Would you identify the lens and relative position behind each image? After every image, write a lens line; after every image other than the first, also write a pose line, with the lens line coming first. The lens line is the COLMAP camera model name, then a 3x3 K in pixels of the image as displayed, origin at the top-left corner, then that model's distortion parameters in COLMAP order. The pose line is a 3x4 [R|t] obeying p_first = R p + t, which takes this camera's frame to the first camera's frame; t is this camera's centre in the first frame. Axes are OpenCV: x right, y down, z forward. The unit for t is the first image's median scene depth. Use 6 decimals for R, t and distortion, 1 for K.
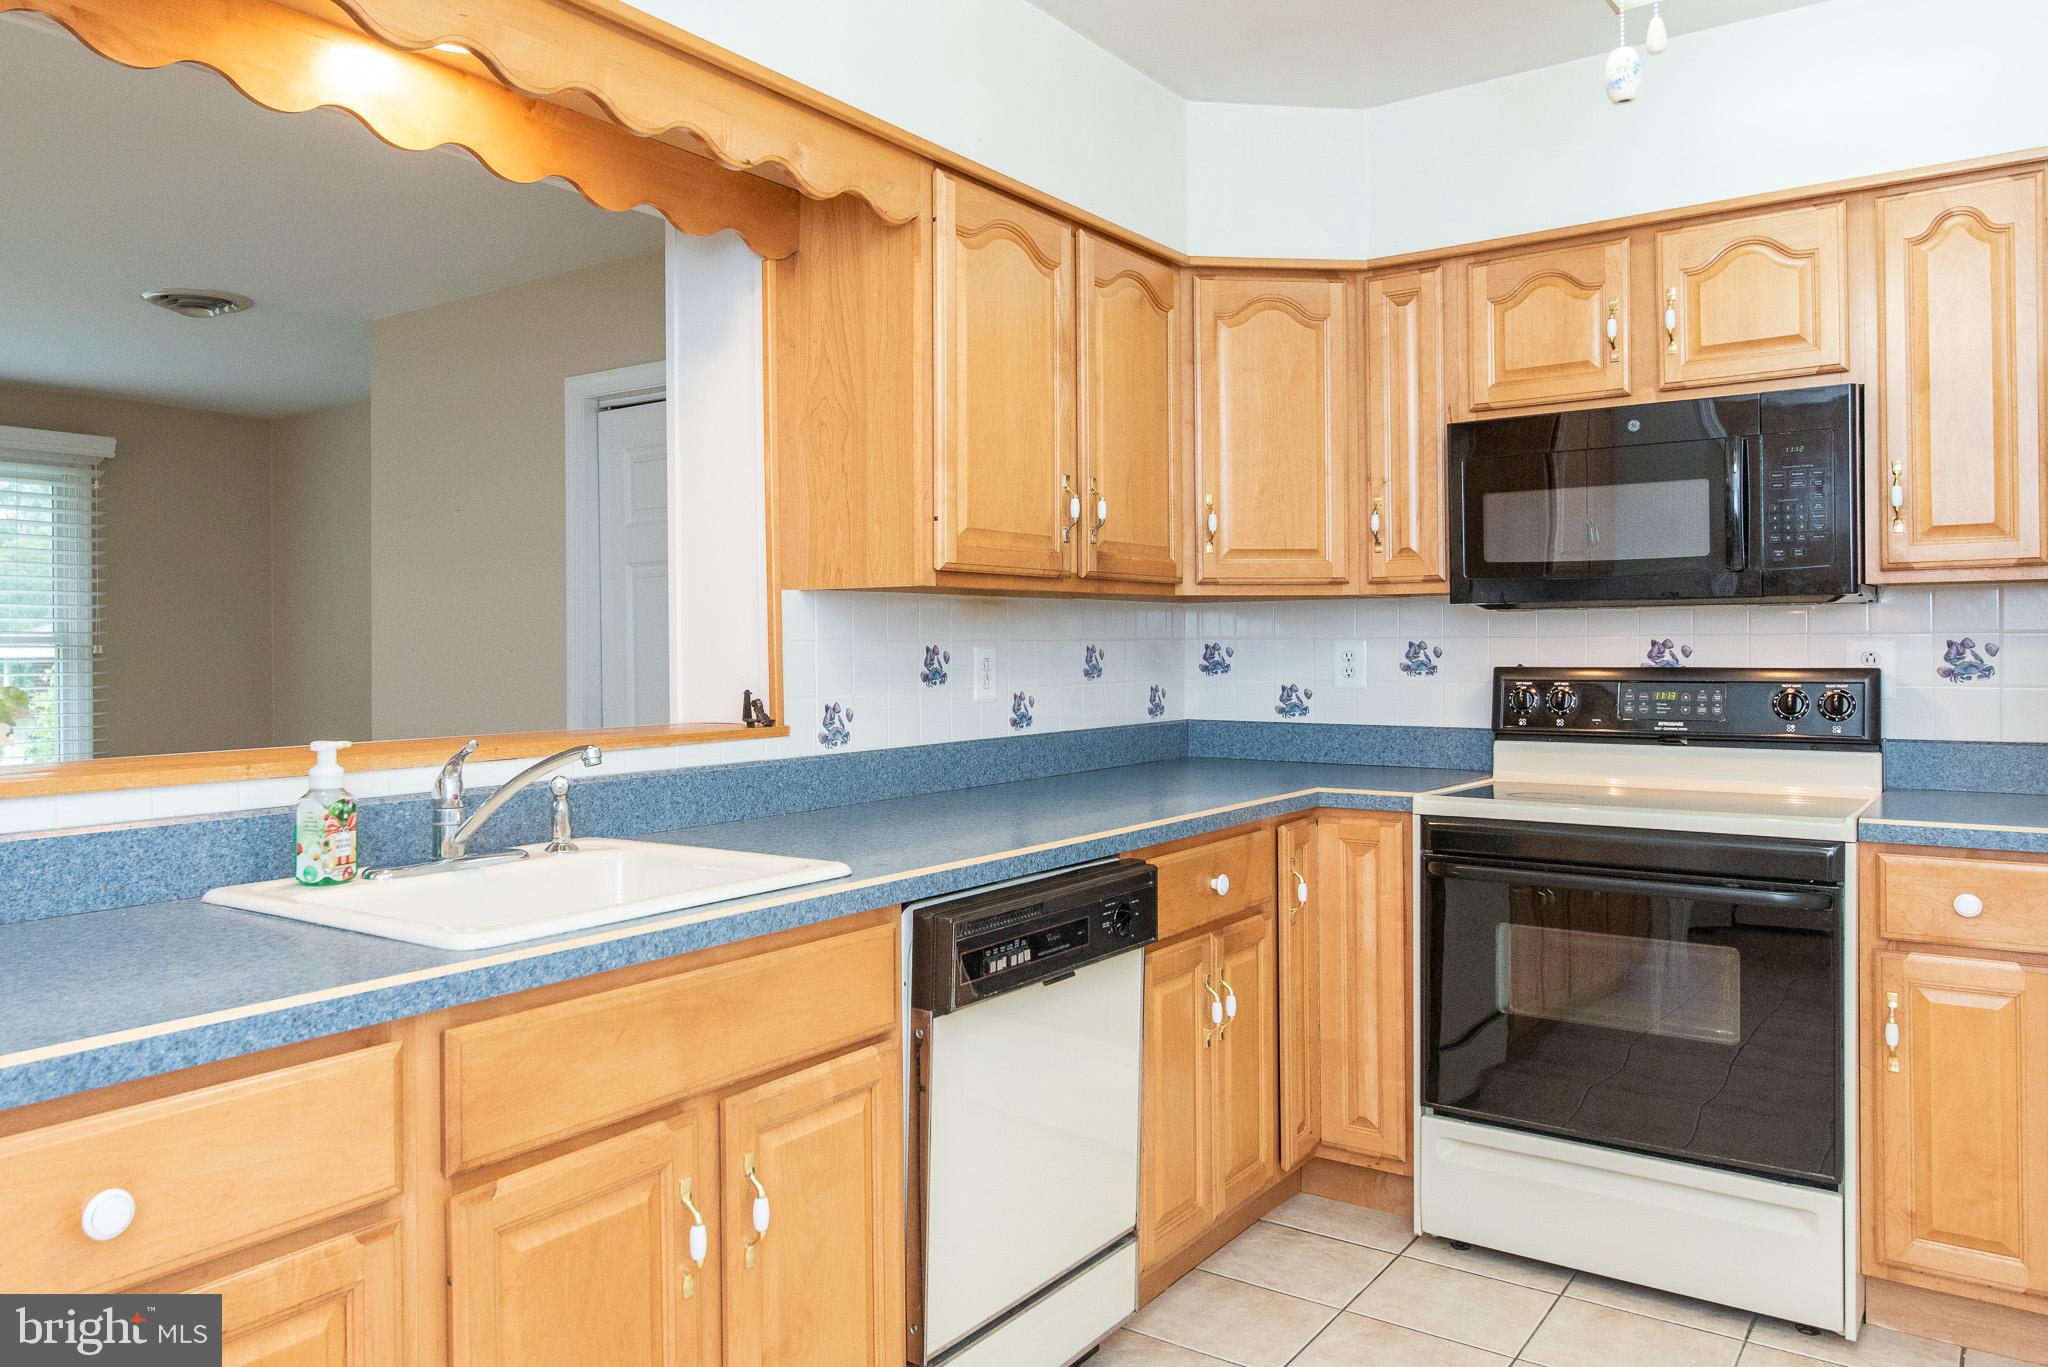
lens RADIAL K [[1414.8, 0, 926.0], [0, 1414.8, 662.5], [0, 0, 1]] dist [0.005808, 0.000901]
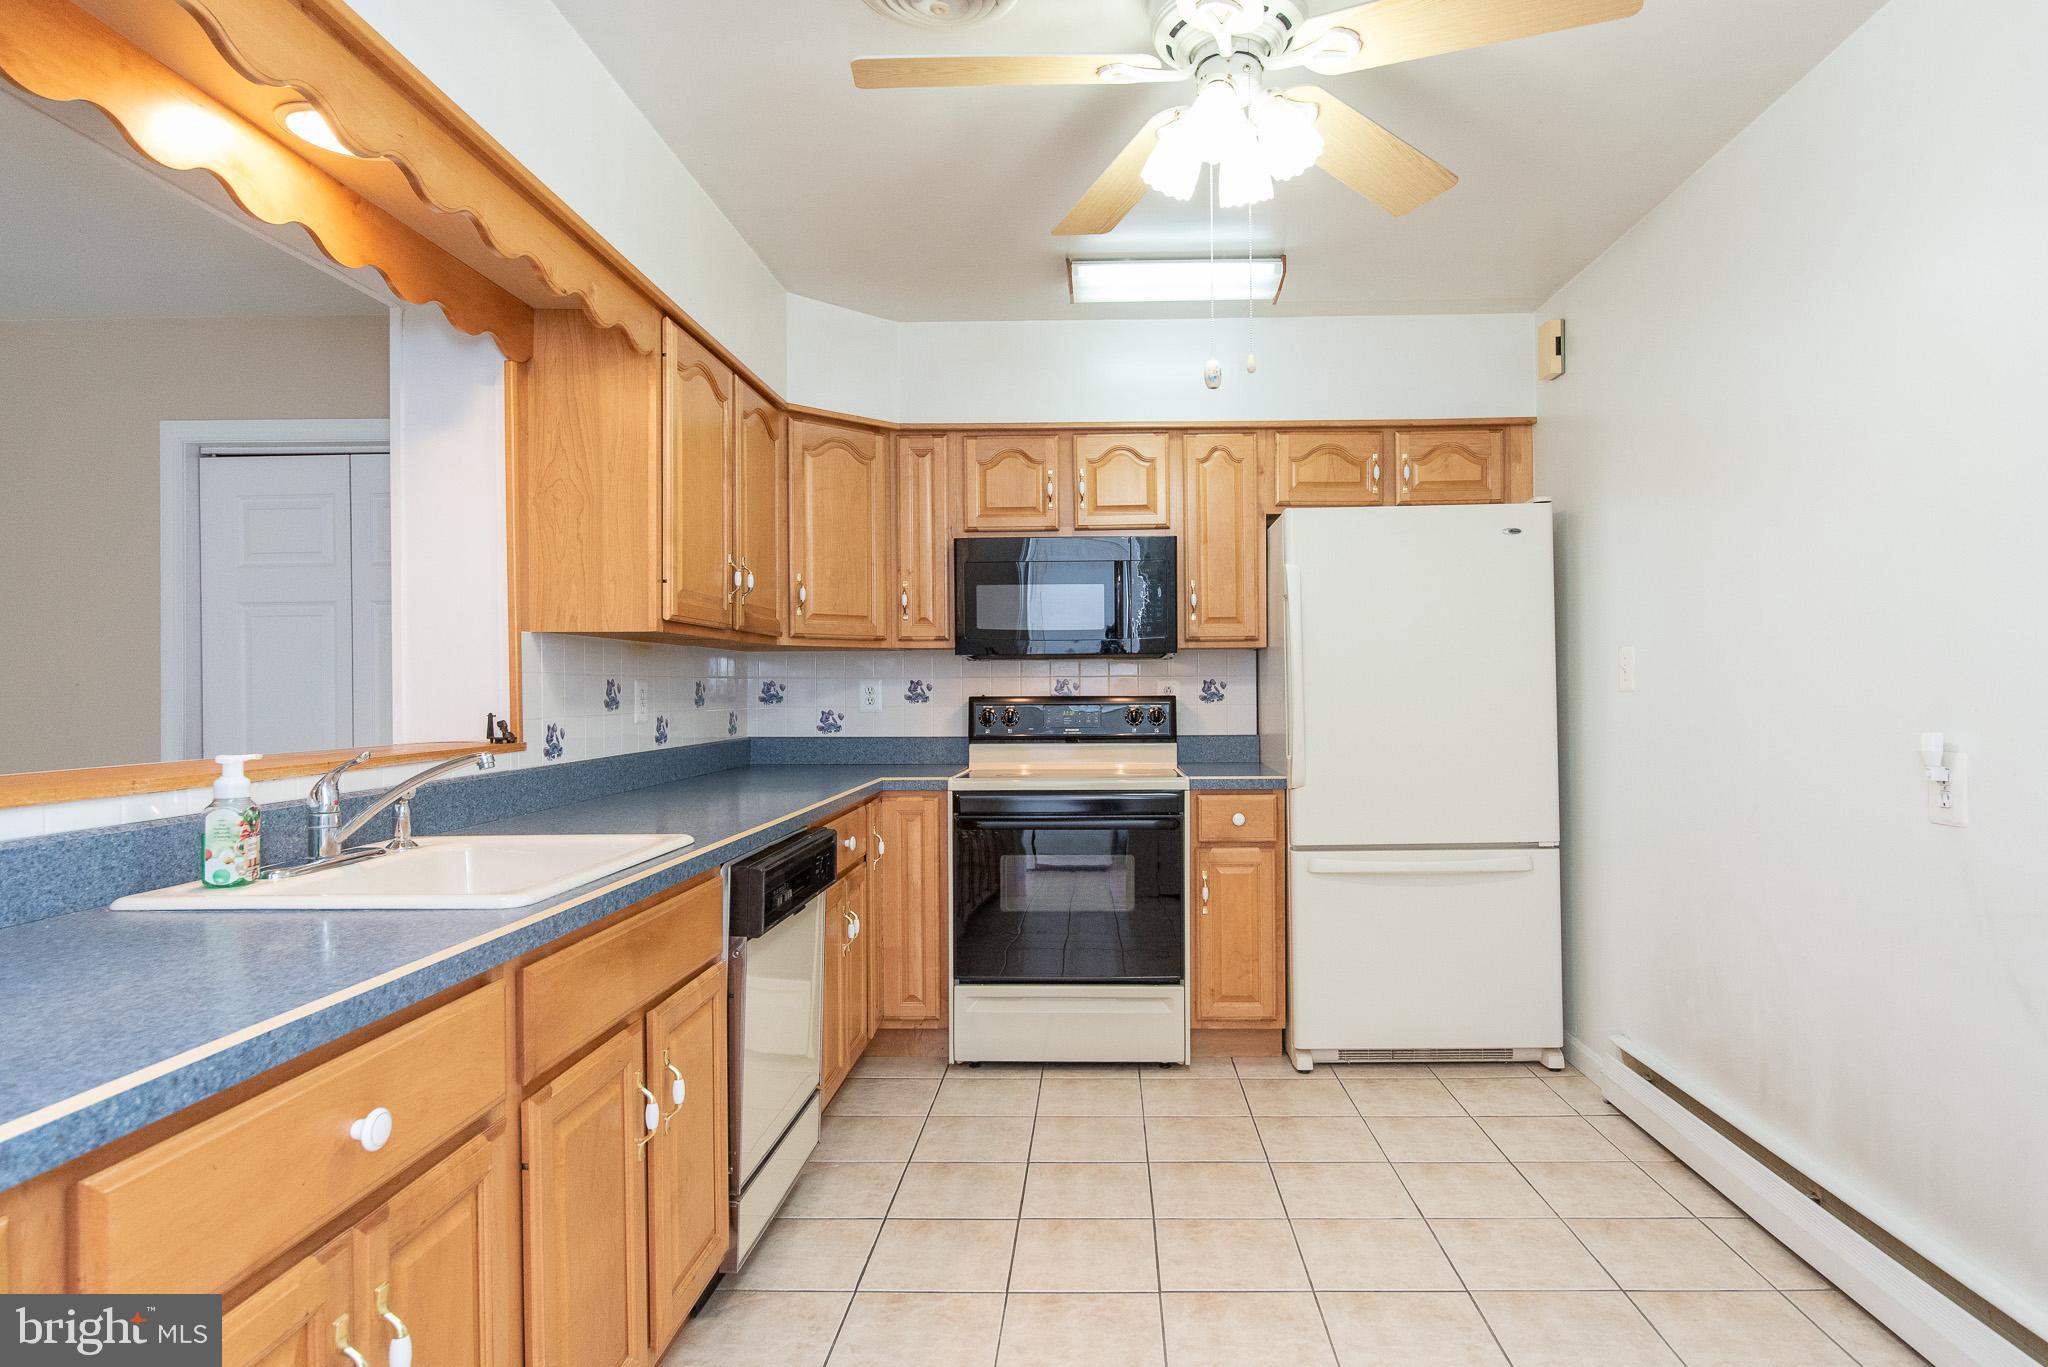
lens RADIAL K [[1089.7, 0, 1046.1], [0, 1089.7, 701.5], [0, 0, 1]] dist [0.003341, -0.002162]
pose [[0.819814, -0.004198, 0.572614, -0.269992], [0.006001, 0.999981, -0.001260, 0.013355], [-0.572598, 0.004469, 0.819824, -0.034897]]
